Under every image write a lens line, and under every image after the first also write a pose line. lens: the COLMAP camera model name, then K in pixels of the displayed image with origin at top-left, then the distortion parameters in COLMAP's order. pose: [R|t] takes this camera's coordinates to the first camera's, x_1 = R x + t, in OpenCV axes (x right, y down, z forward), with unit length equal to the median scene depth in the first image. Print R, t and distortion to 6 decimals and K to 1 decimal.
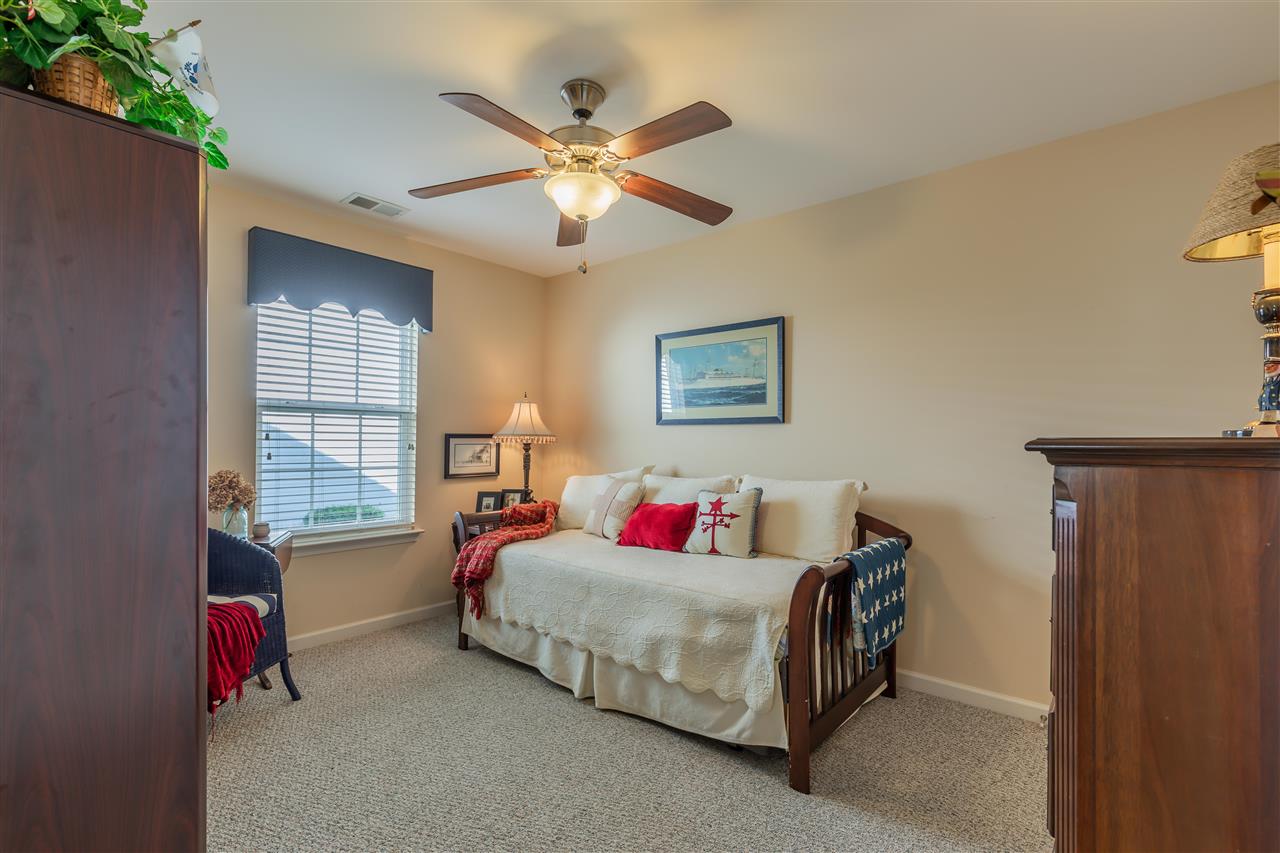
lens RADIAL K [[583.1, 0, 640.6], [0, 583.1, 422.6], [0, 0, 1]] dist [0.000892, -0.000014]
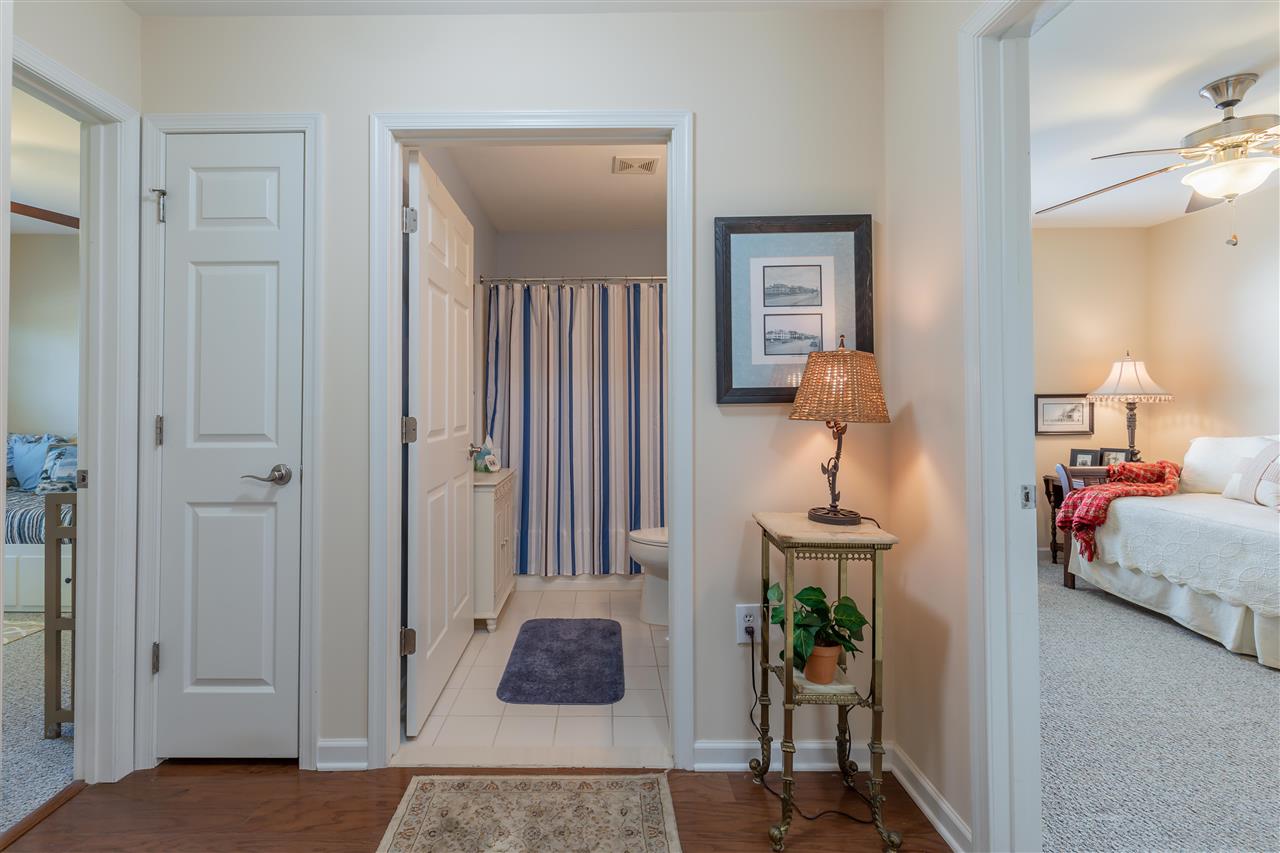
lens RADIAL K [[581.7, 0, 591.9], [0, 581.7, 390.7], [0, 0, 1]] dist [0.000066, -0.000050]
pose [[0.633518, -0.024061, -0.773354, -0.014810], [0.032770, 0.999454, -0.004251, -0.012232], [0.773034, -0.022650, 0.633960, -0.404618]]
